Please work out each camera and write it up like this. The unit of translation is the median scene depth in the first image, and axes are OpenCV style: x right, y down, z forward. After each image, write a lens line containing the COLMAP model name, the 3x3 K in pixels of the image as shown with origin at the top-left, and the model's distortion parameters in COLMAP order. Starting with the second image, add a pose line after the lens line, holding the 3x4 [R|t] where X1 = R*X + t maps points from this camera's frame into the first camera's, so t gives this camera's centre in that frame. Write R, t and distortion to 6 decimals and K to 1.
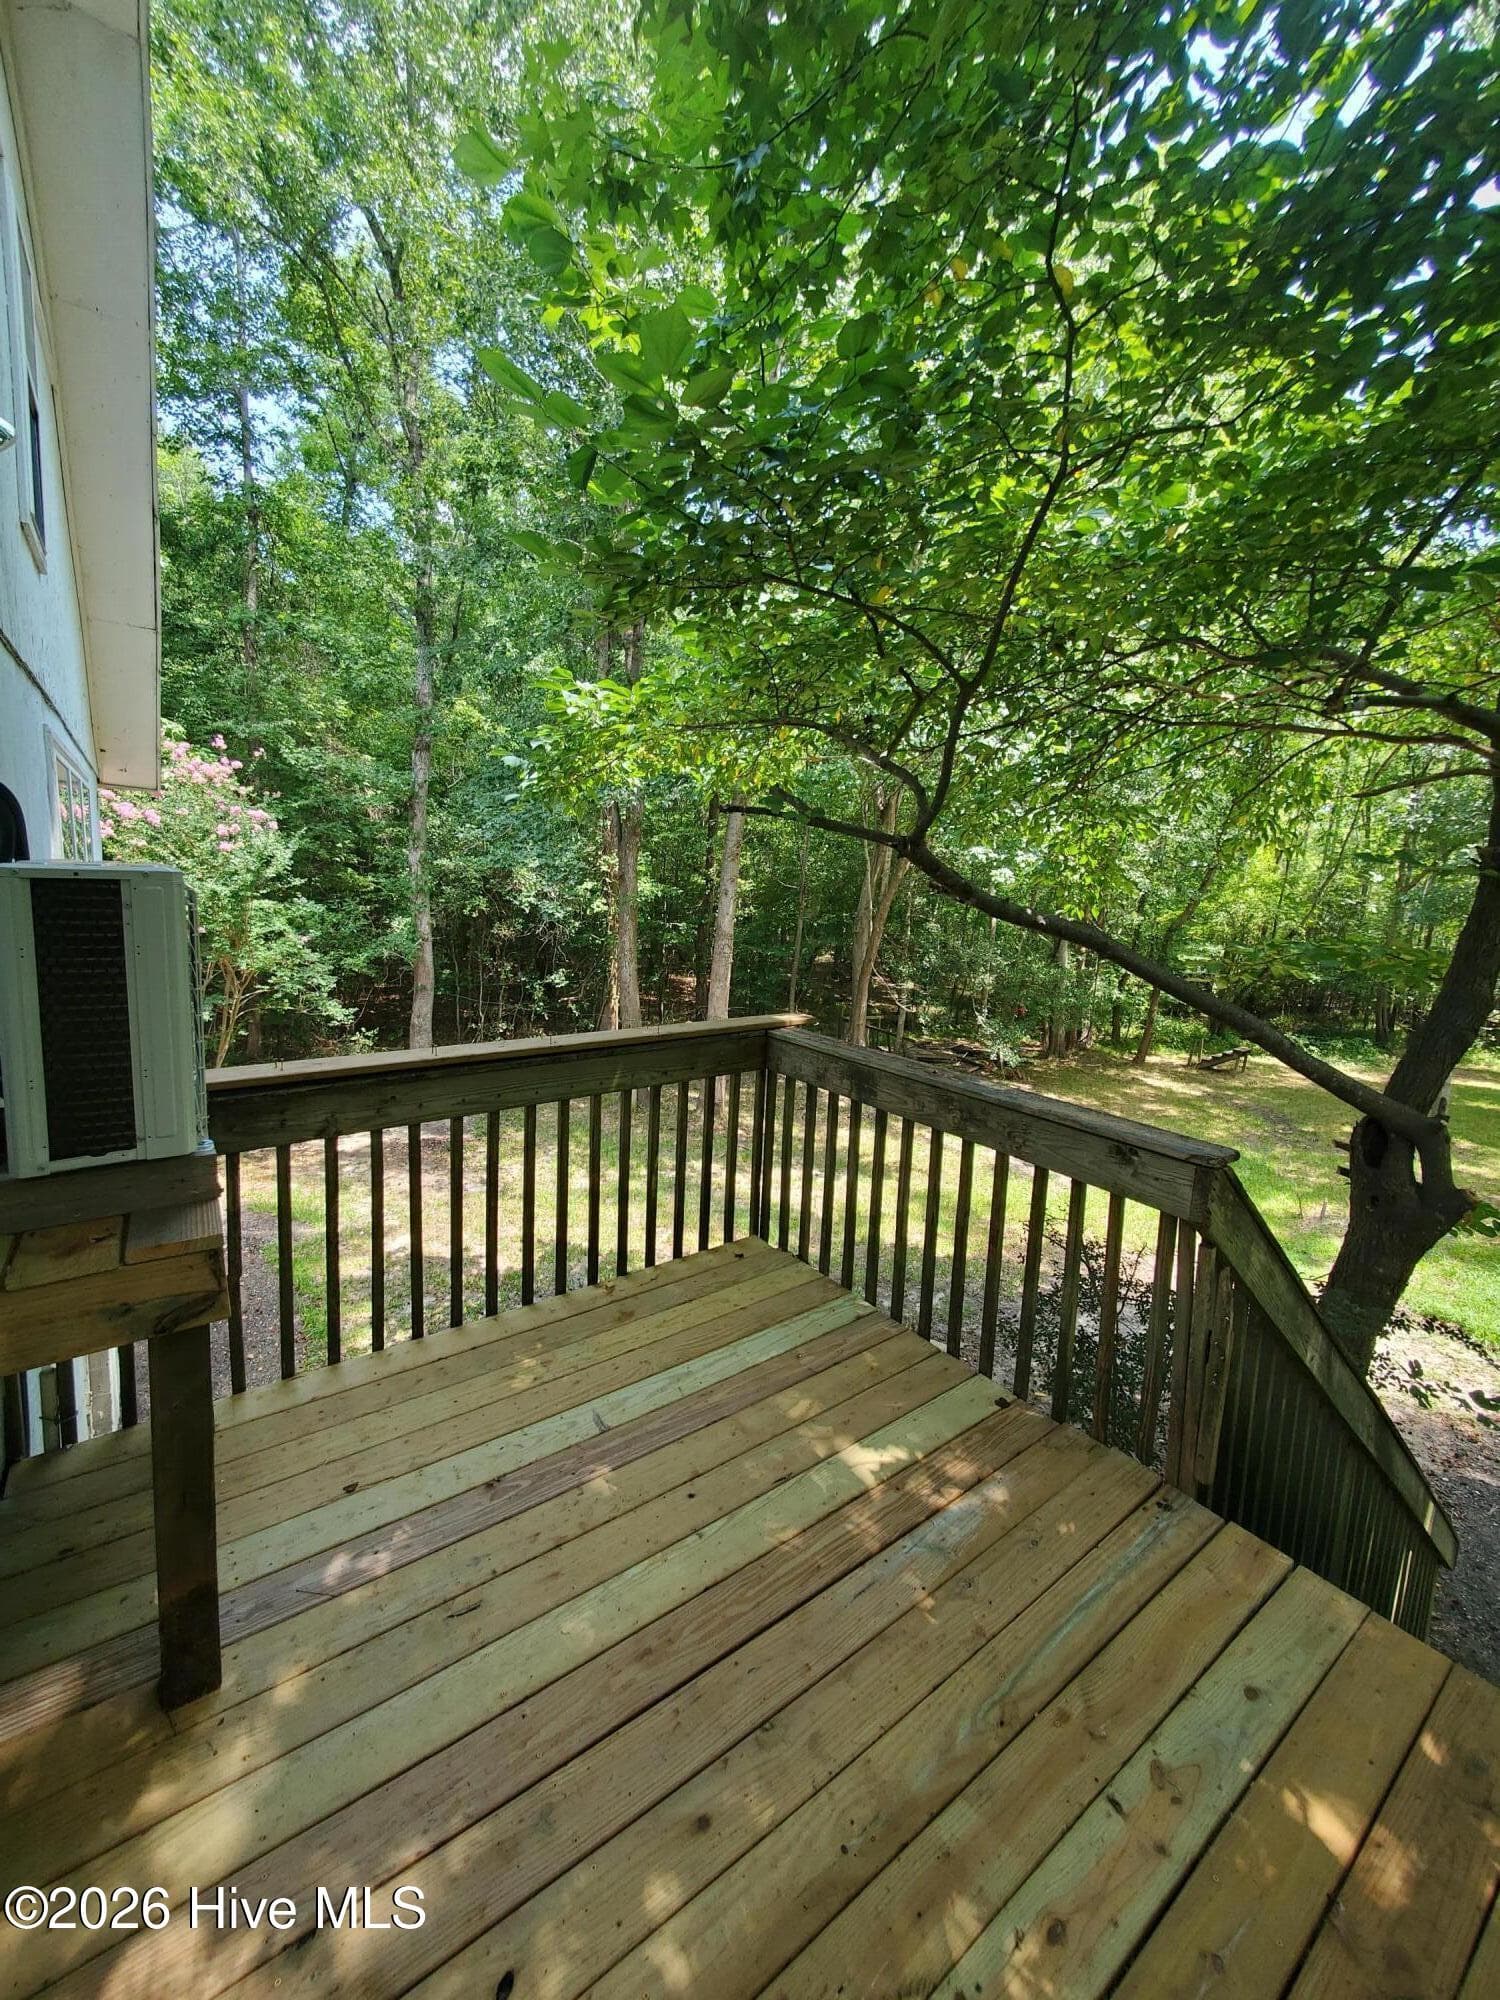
lens RADIAL K [[799.0, 0, 740.2], [0, 799.0, 987.7], [0, 0, 1]] dist [0.003280, 0.000074]
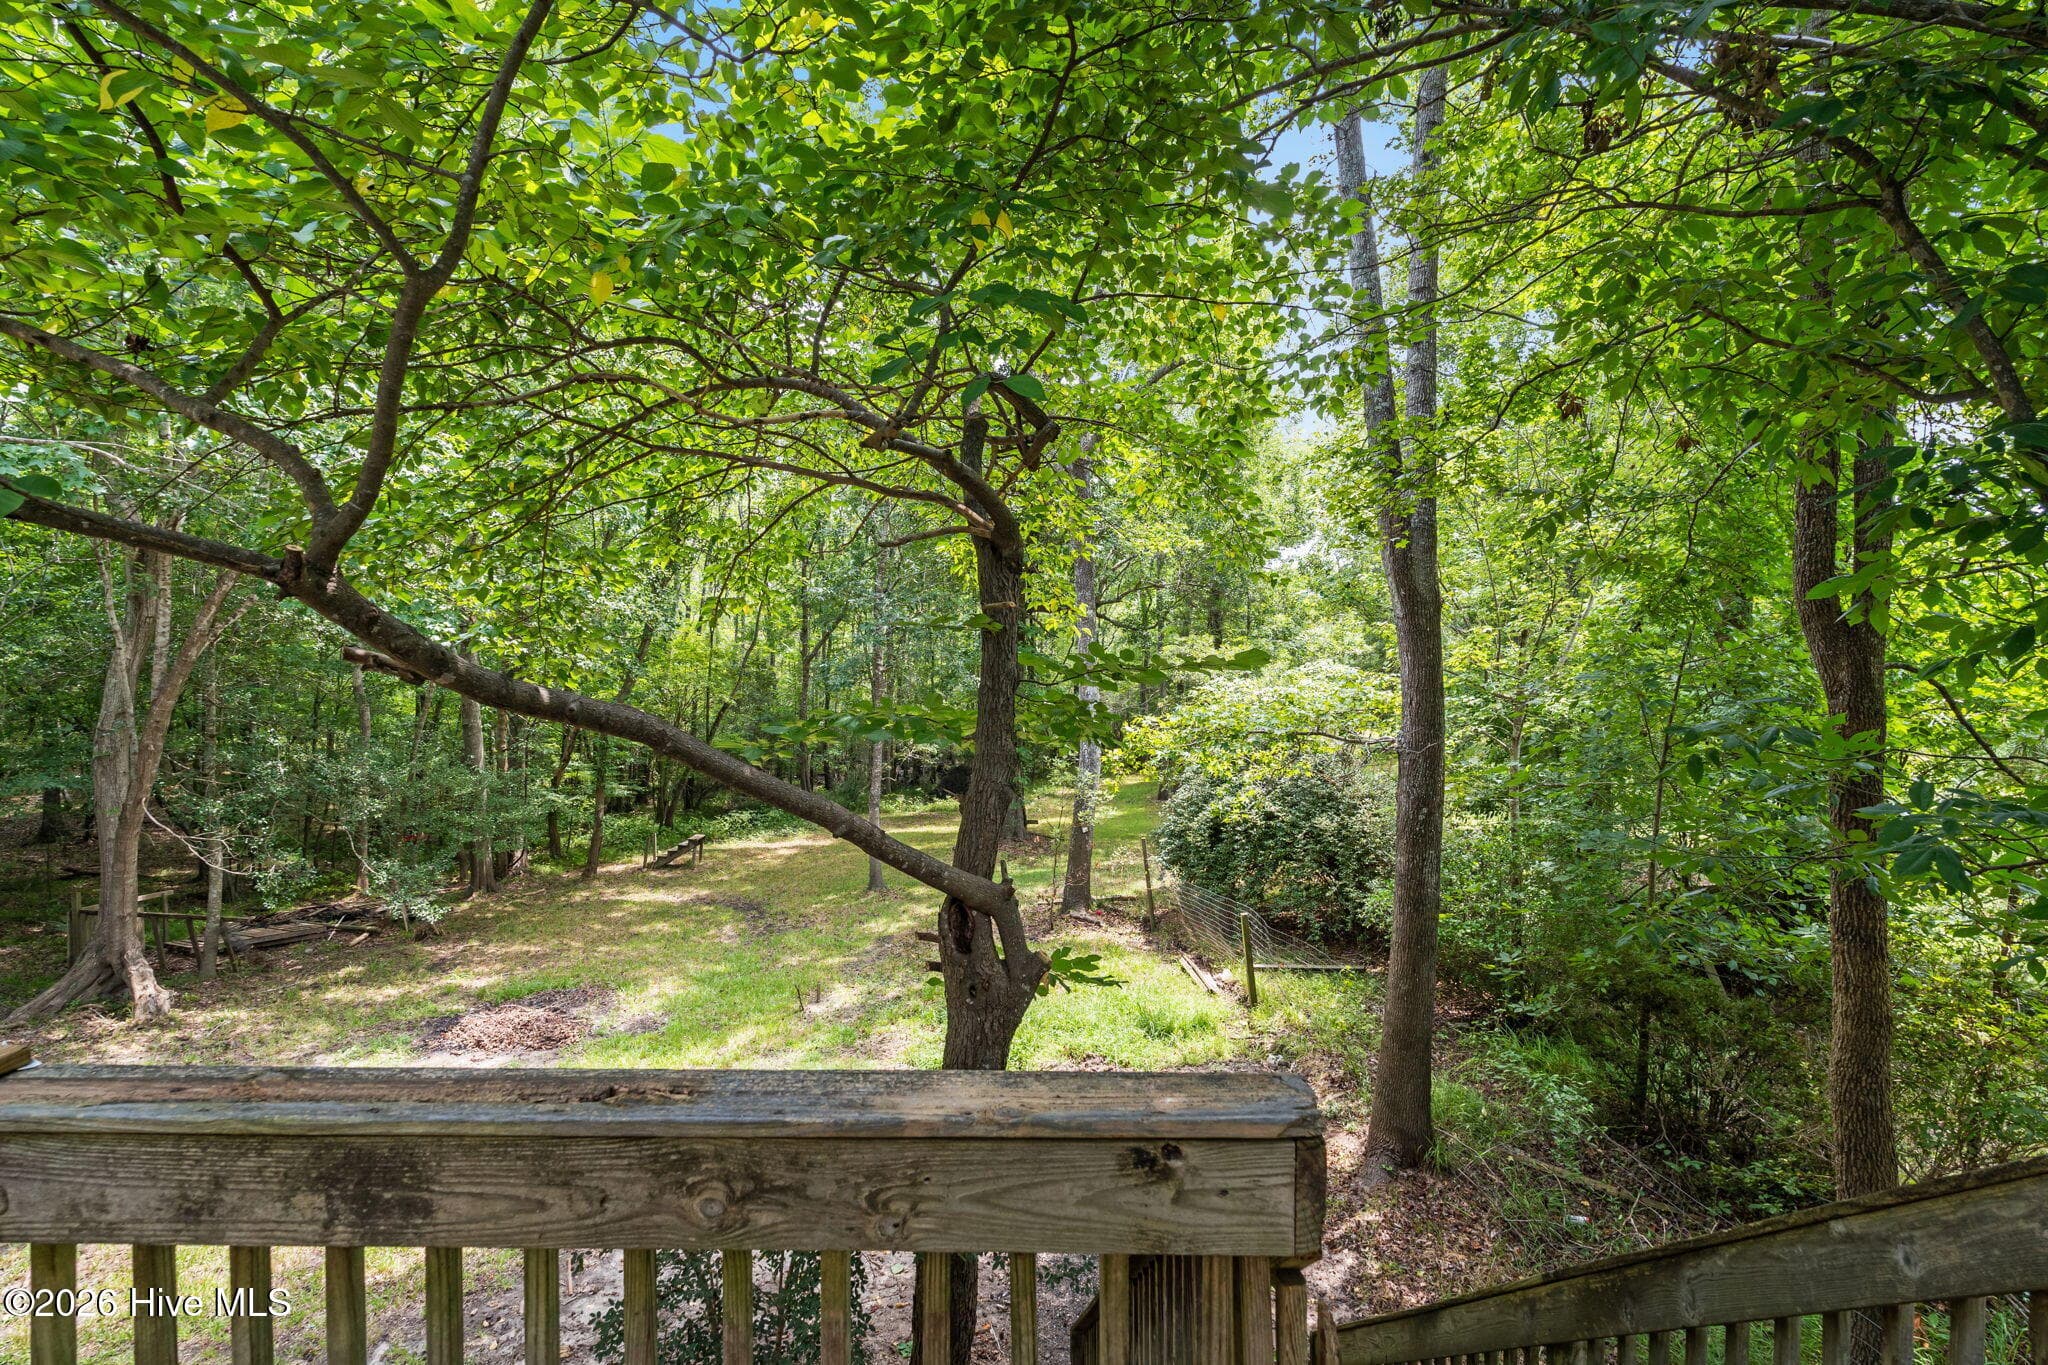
lens RADIAL K [[935.4, 0, 1024.0], [0, 935.4, 682.5], [0, 0, 1]] dist [-0.001715, -0.000880]
pose [[0.590679, -0.047611, 0.805501, 0.003762], [0.134171, 0.990156, -0.039863, -0.024240], [-0.795674, 0.131621, 0.591252, 0.282606]]
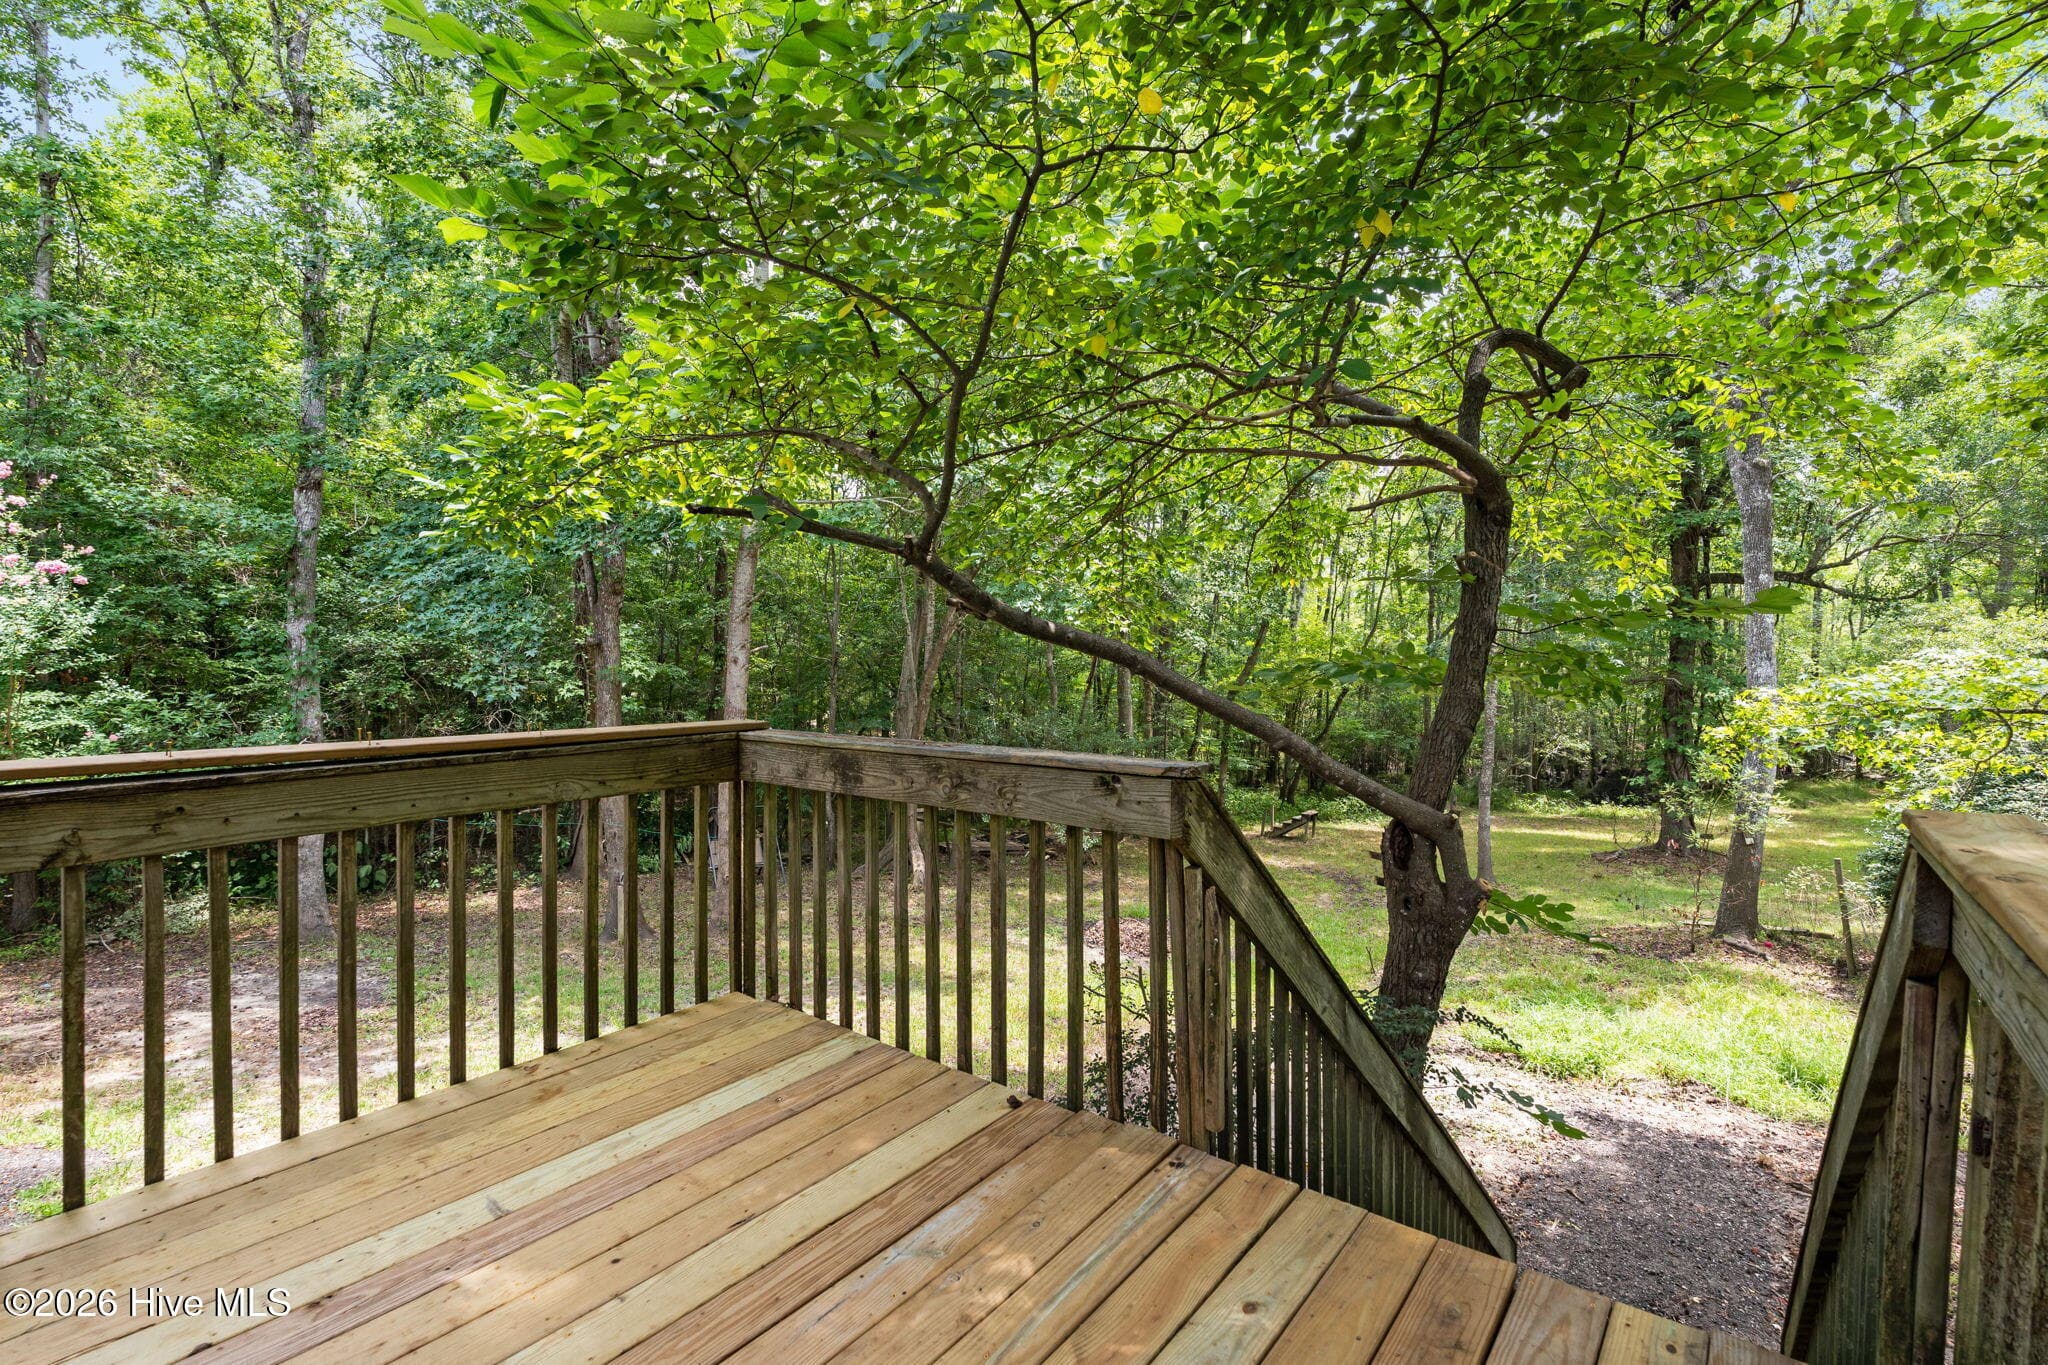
lens RADIAL K [[935.4, 0, 1024.0], [0, 935.4, 682.5], [0, 0, 1]] dist [-0.001715, -0.000880]
pose [[0.963308, -0.040336, 0.265351, 0.039847], [0.070299, 0.992047, -0.104407, 0.078522], [-0.259030, 0.119230, 0.958482, -0.014093]]
